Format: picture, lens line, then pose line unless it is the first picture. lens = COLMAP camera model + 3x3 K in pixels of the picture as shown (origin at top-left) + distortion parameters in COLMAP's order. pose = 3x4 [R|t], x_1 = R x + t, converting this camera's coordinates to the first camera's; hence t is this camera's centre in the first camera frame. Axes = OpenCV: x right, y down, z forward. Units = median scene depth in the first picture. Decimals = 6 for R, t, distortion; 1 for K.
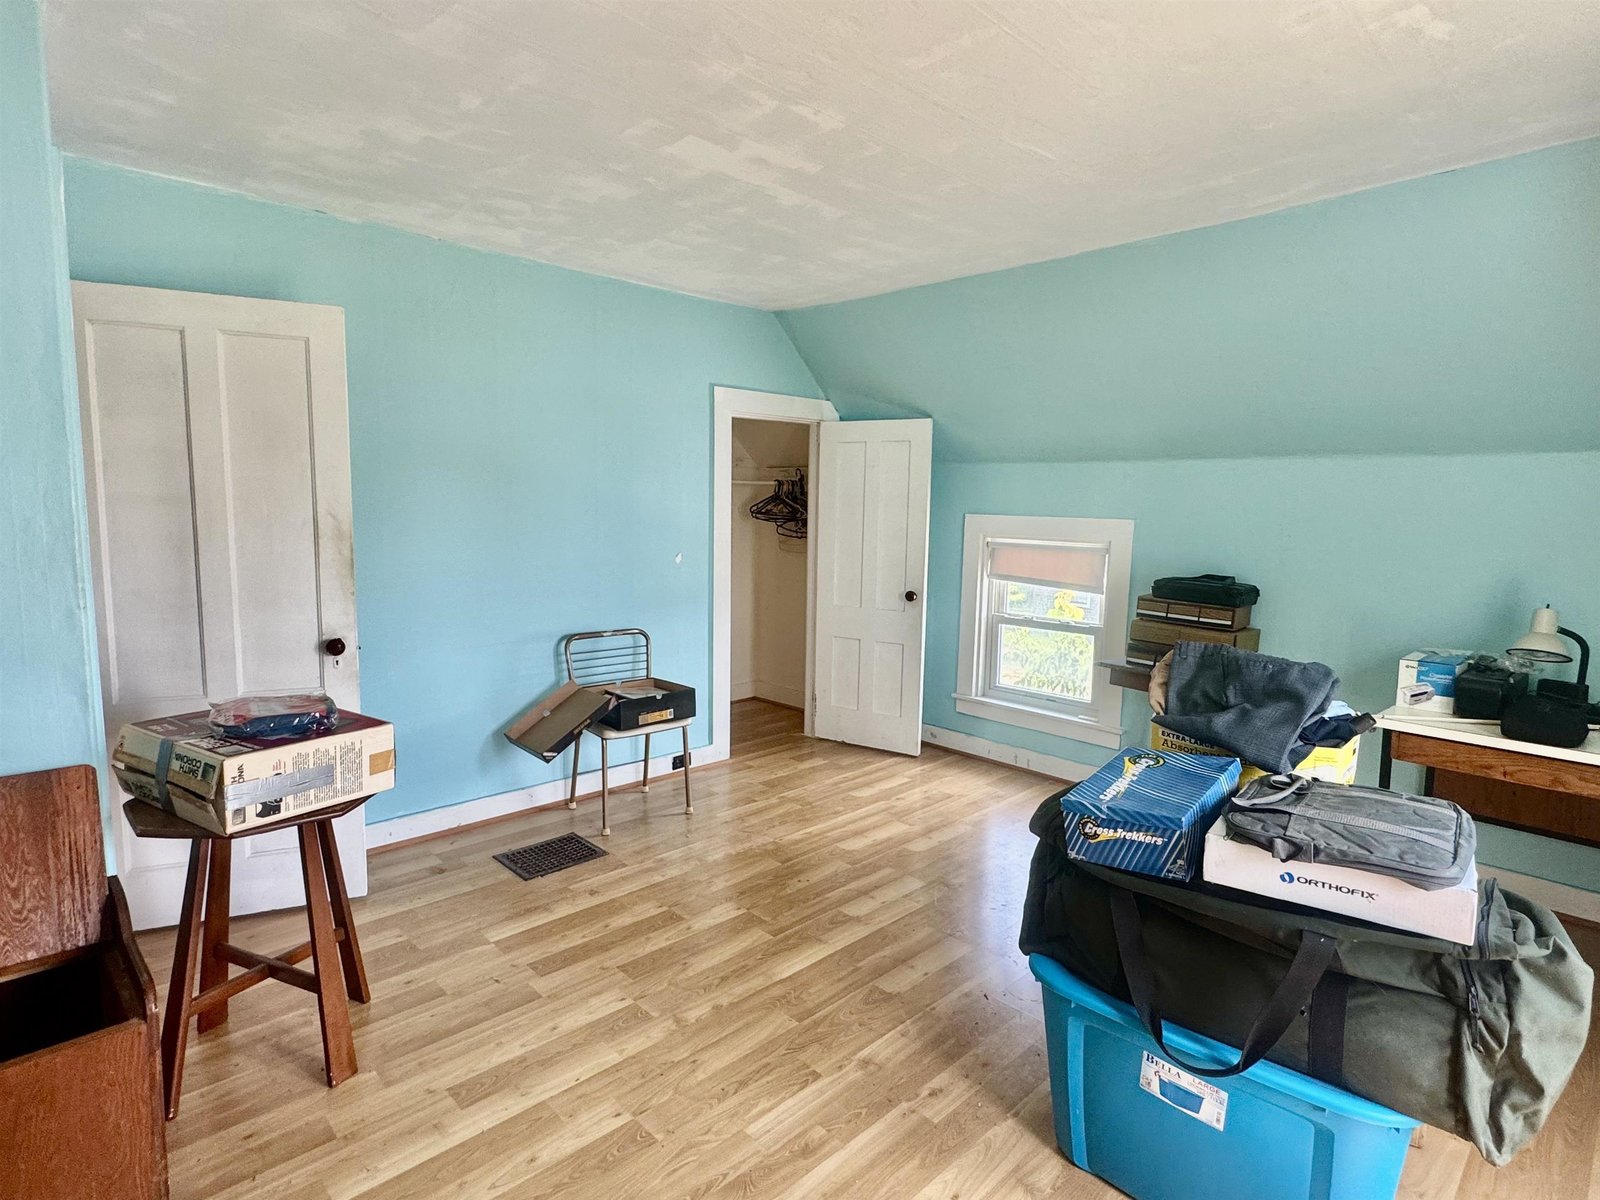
lens RADIAL K [[849.8, 0, 795.6], [0, 849.8, 593.4], [0, 0, 1]] dist [-0.003896, -0.000522]
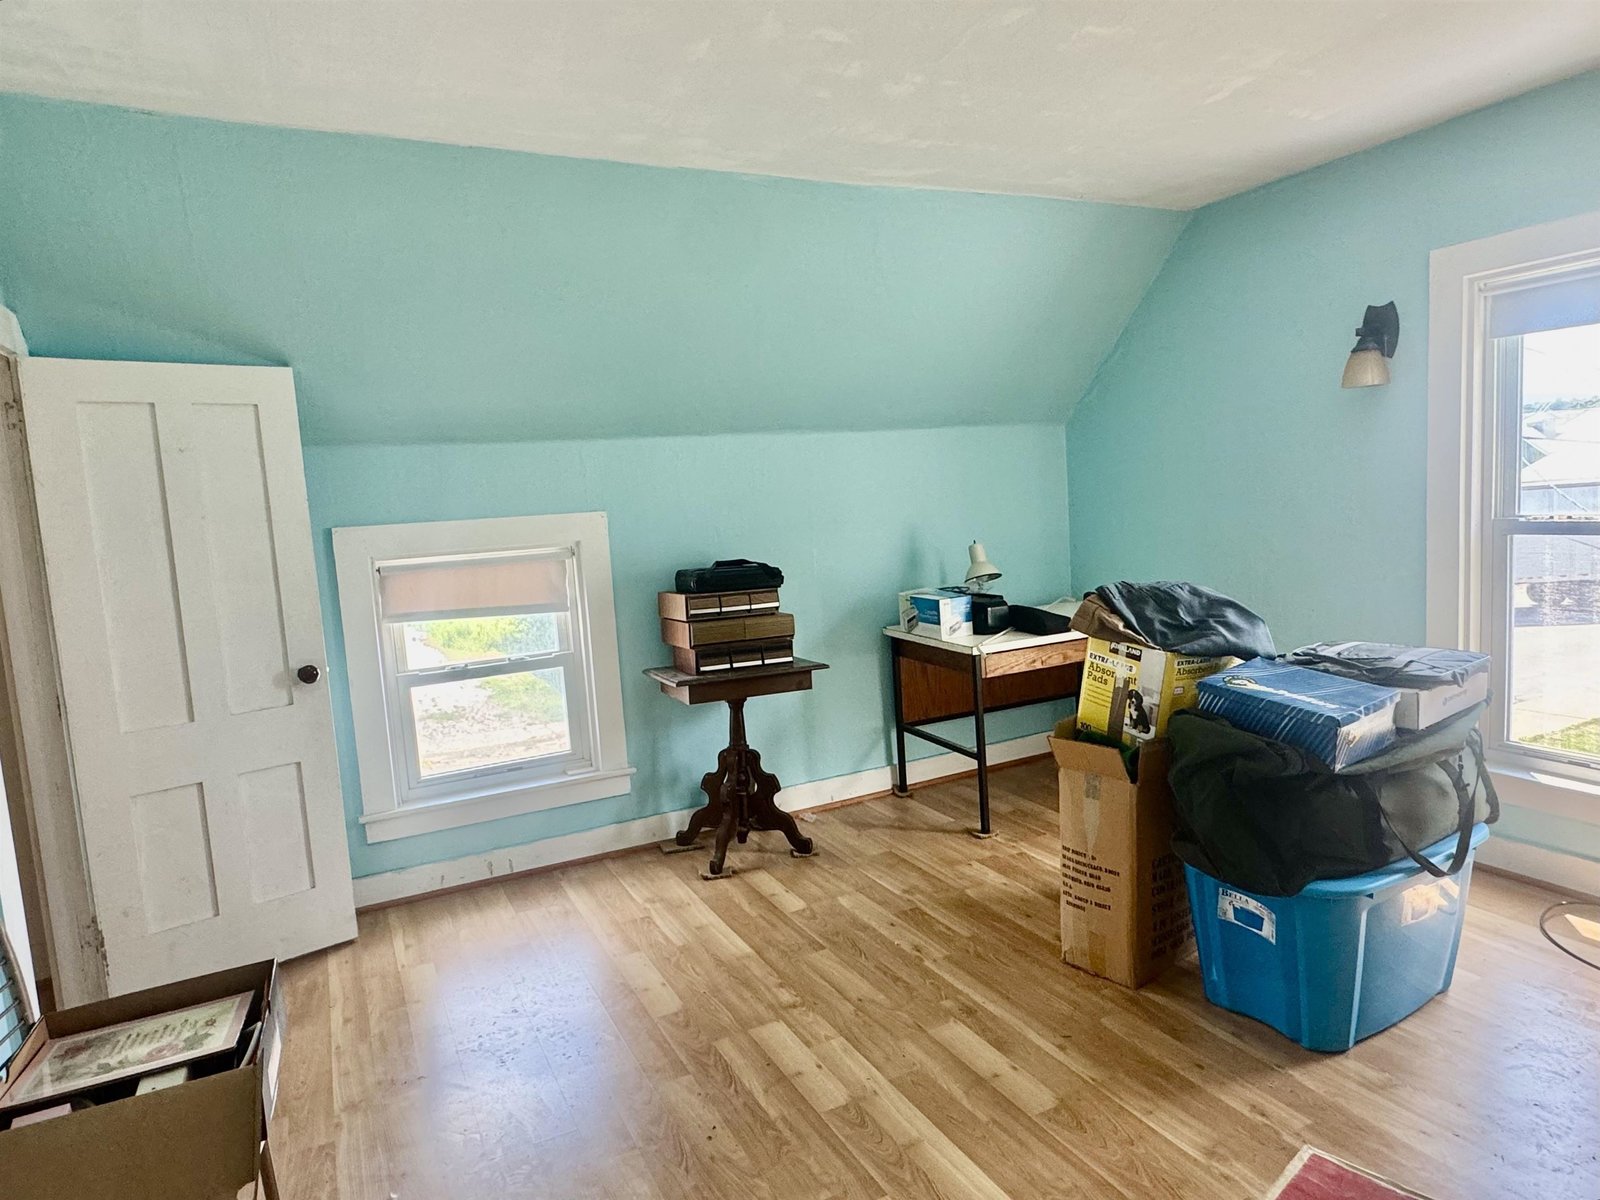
lens RADIAL K [[968.0, 0, 806.6], [0, 968.0, 592.3], [0, 0, 1]] dist [-0.002360, -0.000092]
pose [[0.285231, -0.131614, 0.949379, -0.493382], [0.171775, 0.981509, 0.084460, -0.062328], [-0.942940, 0.138989, 0.302565, 0.615275]]
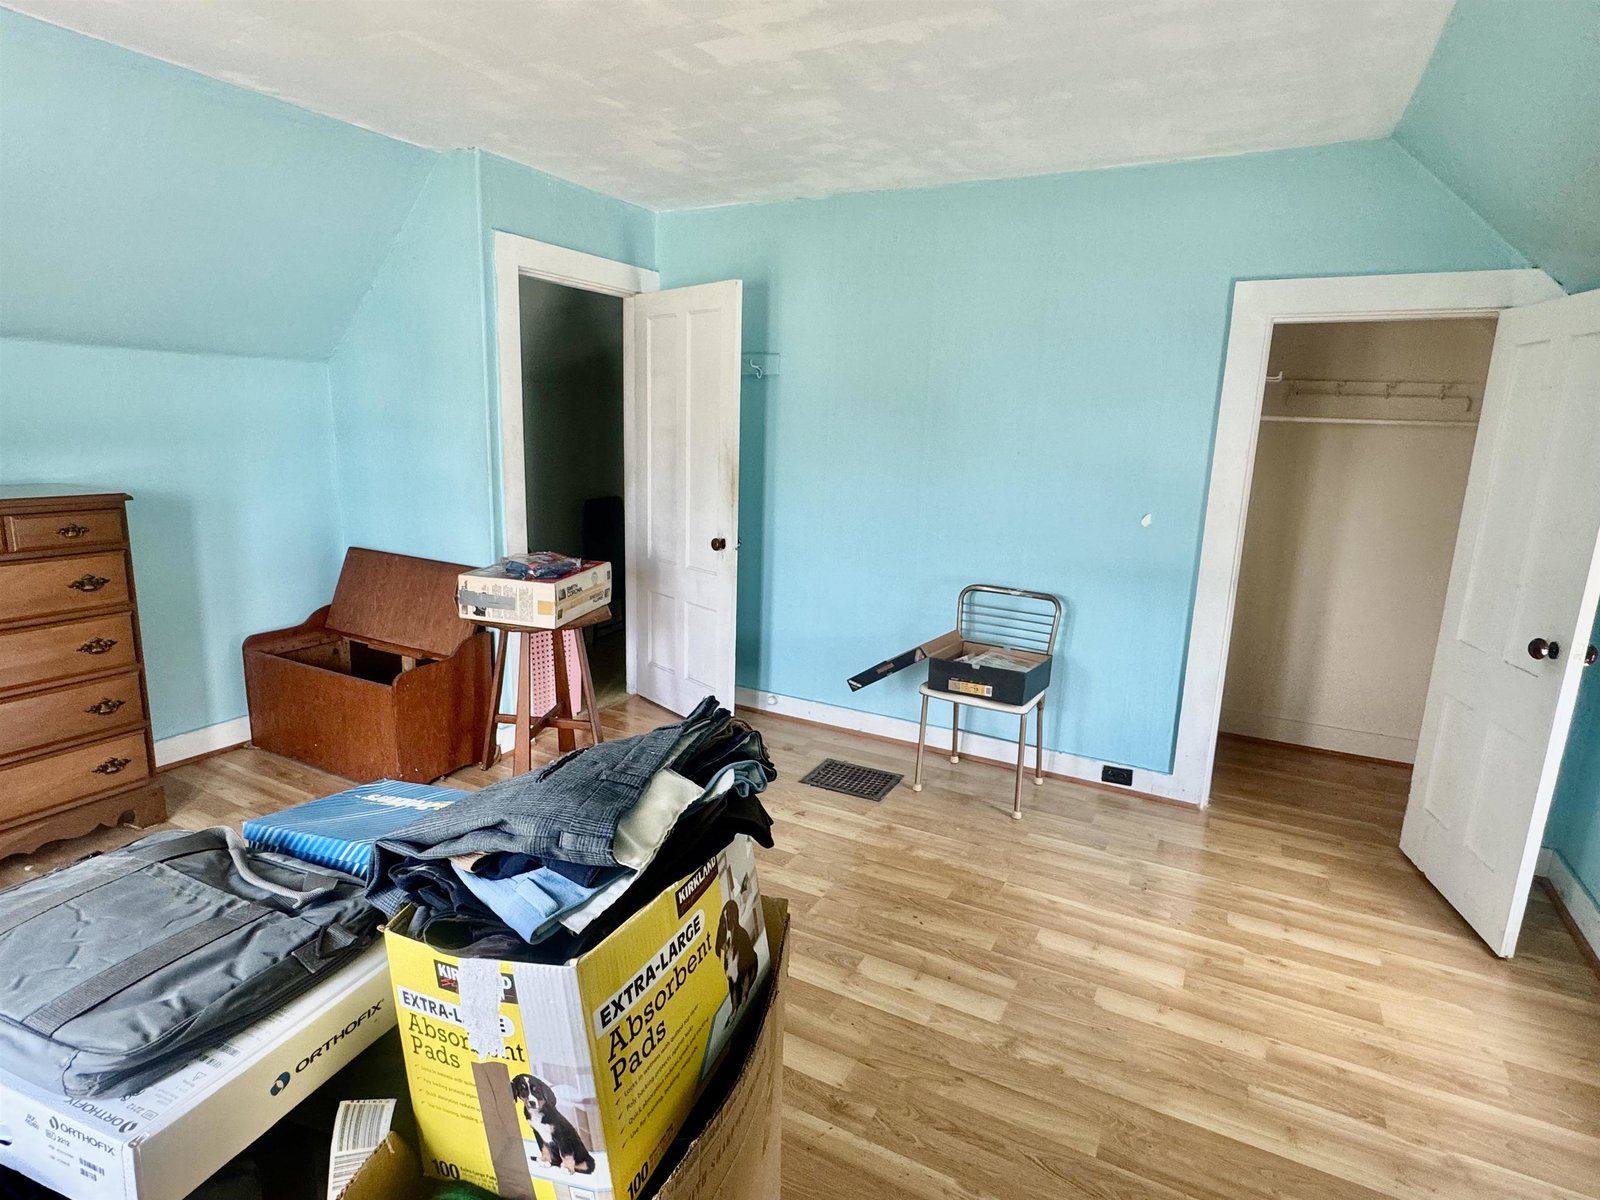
lens RADIAL K [[844.4, 0, 800.0], [0, 844.4, 600.0], [0, 0, 1]] dist [-0.007140, -0.000163]
pose [[0.305881, 0.189816, -0.932956, 0.590219], [-0.130659, 0.979021, 0.156350, -0.059328], [0.943061, 0.074075, 0.324265, 0.549849]]
